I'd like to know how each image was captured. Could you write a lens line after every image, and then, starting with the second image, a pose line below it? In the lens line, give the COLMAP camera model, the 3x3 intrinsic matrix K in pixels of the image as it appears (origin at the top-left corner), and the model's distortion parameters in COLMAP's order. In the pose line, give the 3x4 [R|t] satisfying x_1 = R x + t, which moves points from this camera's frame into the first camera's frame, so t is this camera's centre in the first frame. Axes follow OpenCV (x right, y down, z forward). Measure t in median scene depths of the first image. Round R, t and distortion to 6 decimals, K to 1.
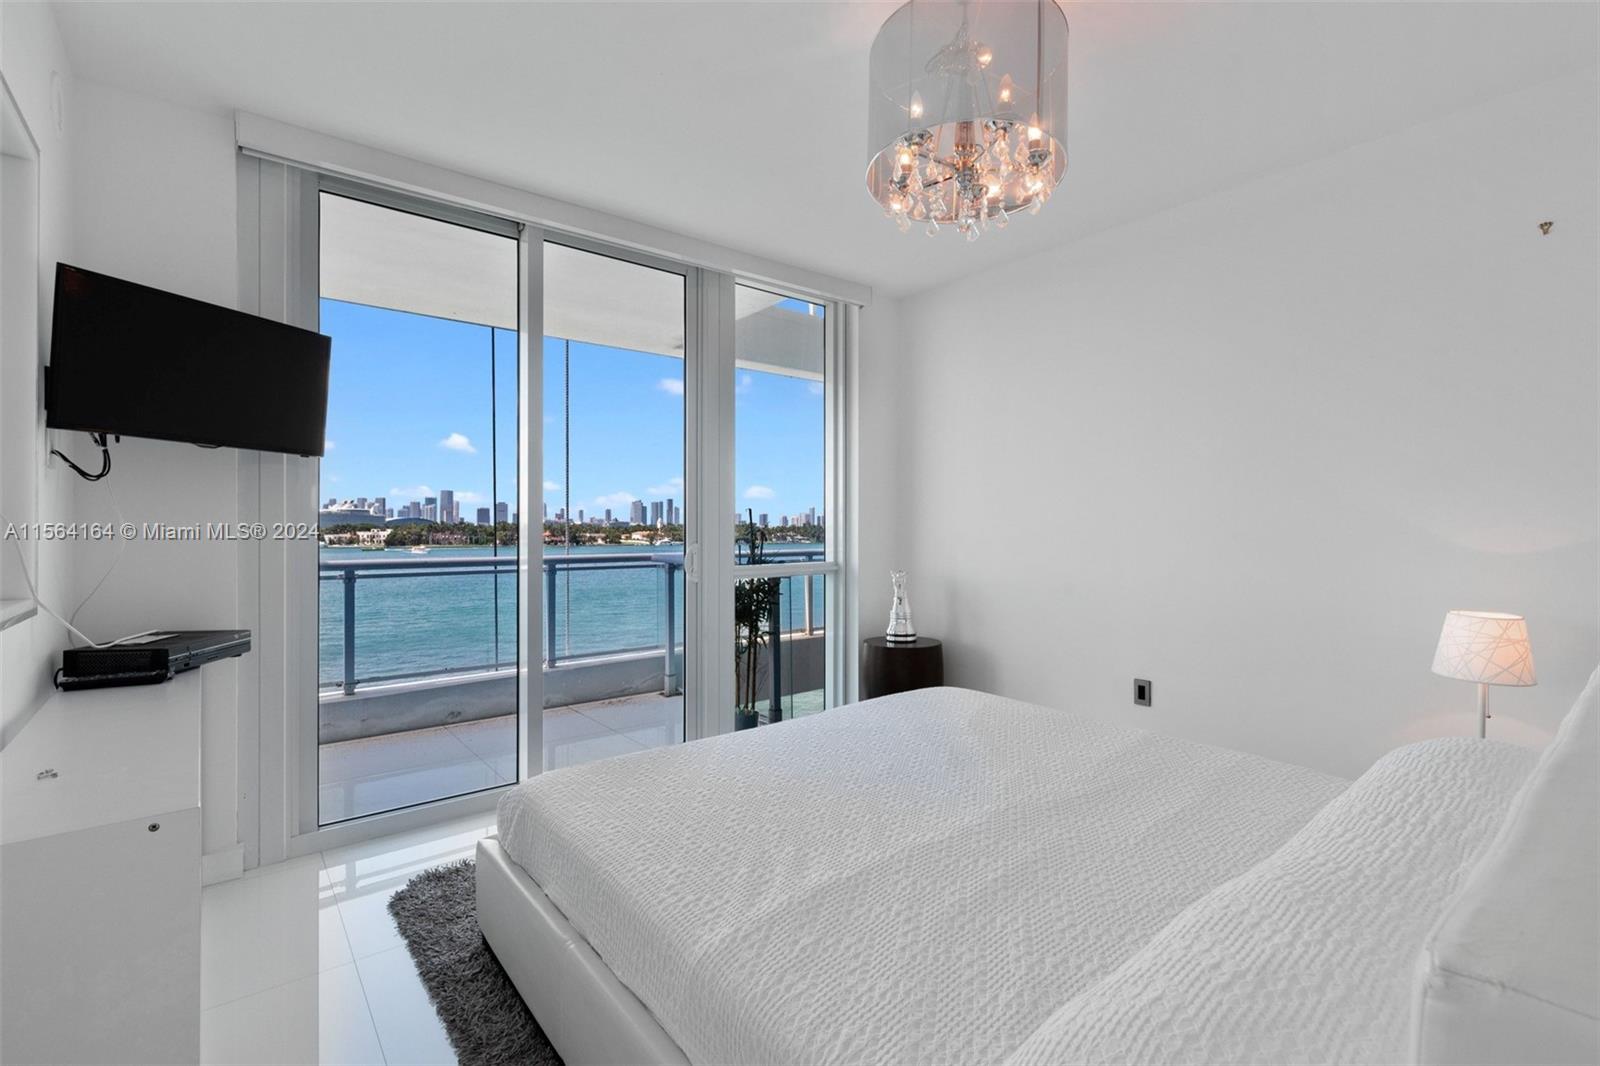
lens RADIAL K [[713.8, 0, 801.9], [0, 713.8, 524.1], [0, 0, 1]] dist [-0.001796, -0.000817]
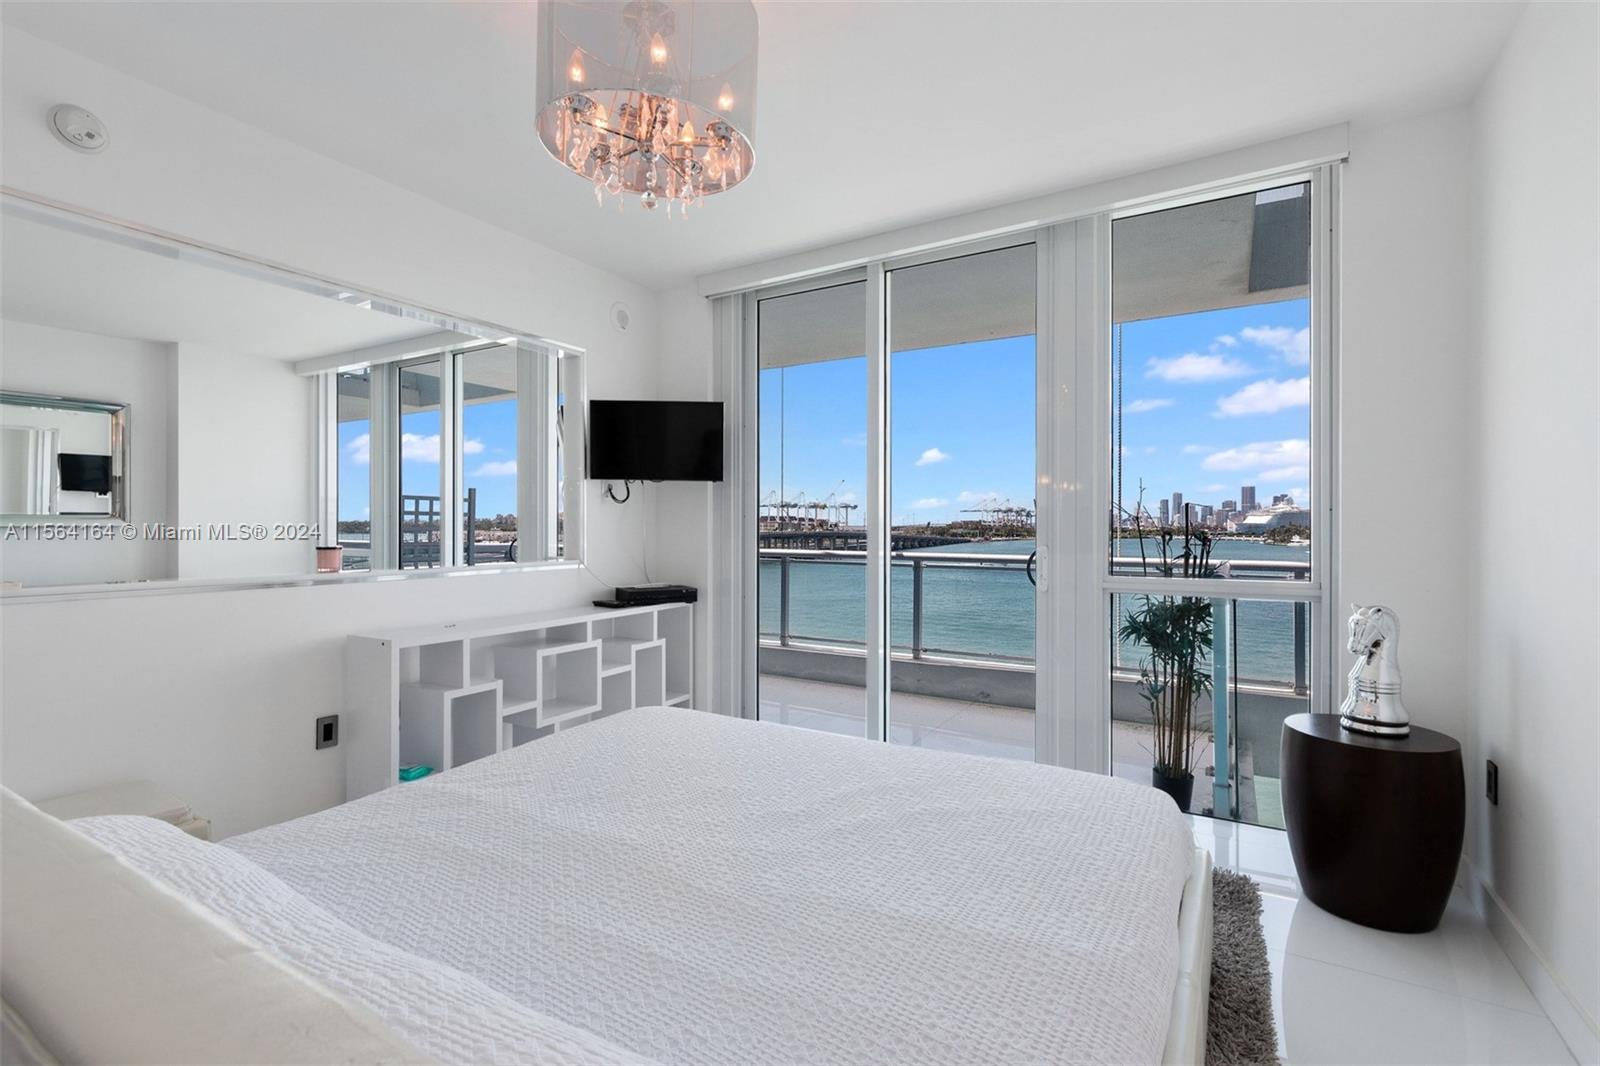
lens RADIAL K [[713.8, 0, 792.6], [0, 713.8, 525.6], [0, 0, 1]] dist [-0.001796, -0.000817]
pose [[0.341213, -0.000049, -0.939986, 0.514808], [0.003558, 0.999993, 0.001240, -0.000418], [0.939979, -0.003768, 0.341211, 0.384247]]
